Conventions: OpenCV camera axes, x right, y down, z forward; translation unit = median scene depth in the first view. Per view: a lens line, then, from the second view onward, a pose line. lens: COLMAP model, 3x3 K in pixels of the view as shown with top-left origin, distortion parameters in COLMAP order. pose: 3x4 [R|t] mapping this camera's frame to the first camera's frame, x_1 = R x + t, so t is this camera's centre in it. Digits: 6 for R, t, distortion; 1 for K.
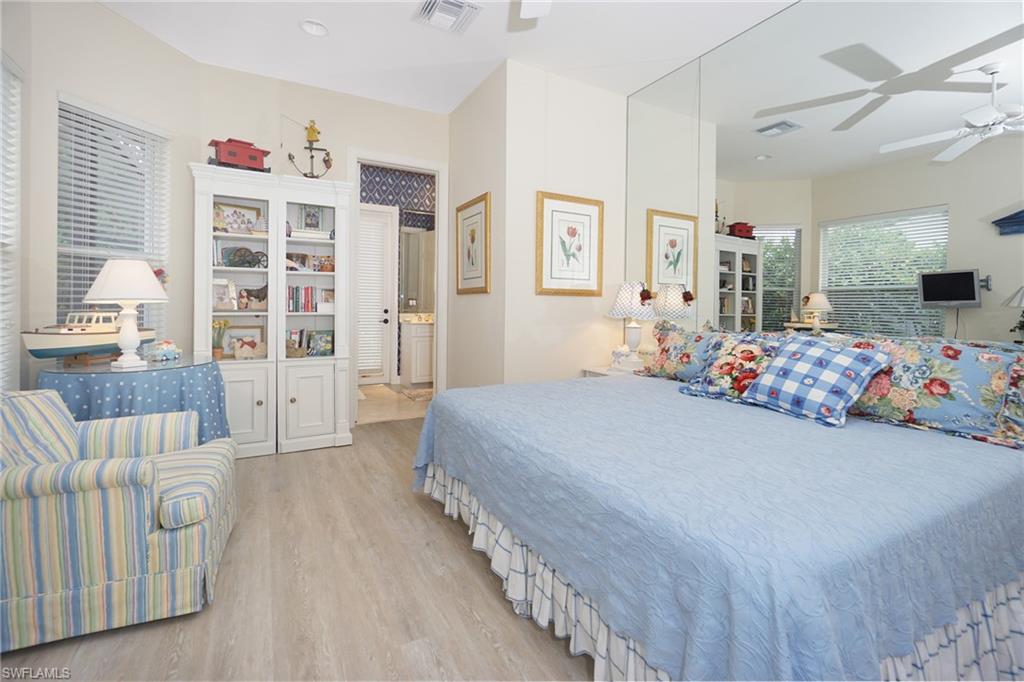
lens RADIAL K [[449.0, 0, 515.4], [0, 449.0, 299.5], [0, 0, 1]] dist [0.000794, -0.000006]
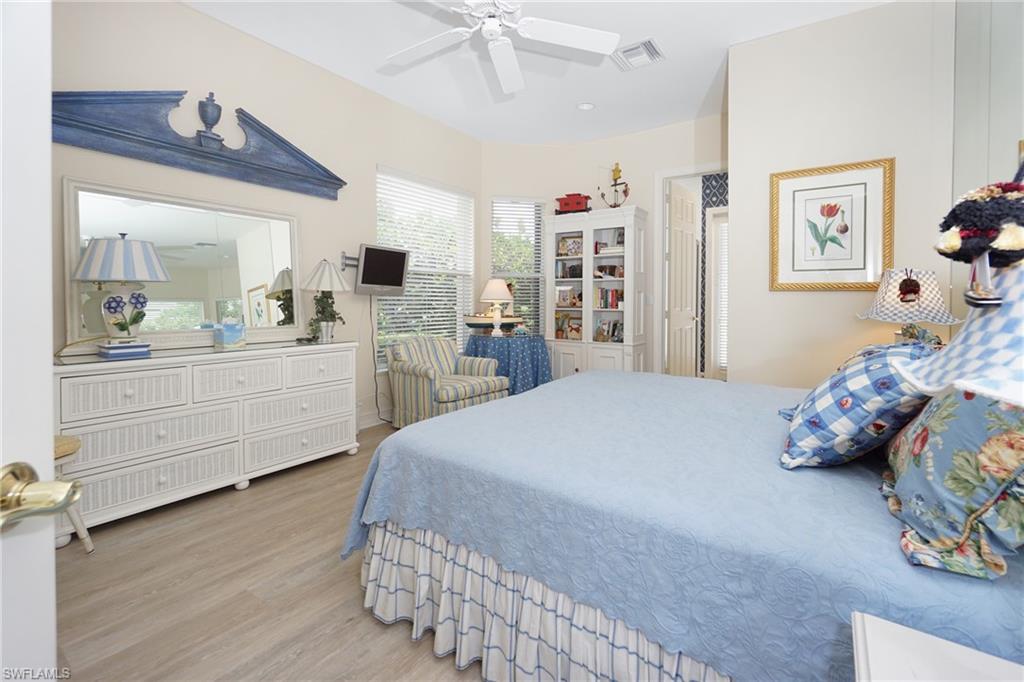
lens RADIAL K [[449.0, 0, 515.4], [0, 449.0, 299.5], [0, 0, 1]] dist [0.000794, -0.000006]
pose [[0.443802, -0.010763, -0.896060, 0.616442], [0.007749, 0.999937, -0.008173, 0.009524], [0.896092, -0.003316, 0.443857, 0.154659]]
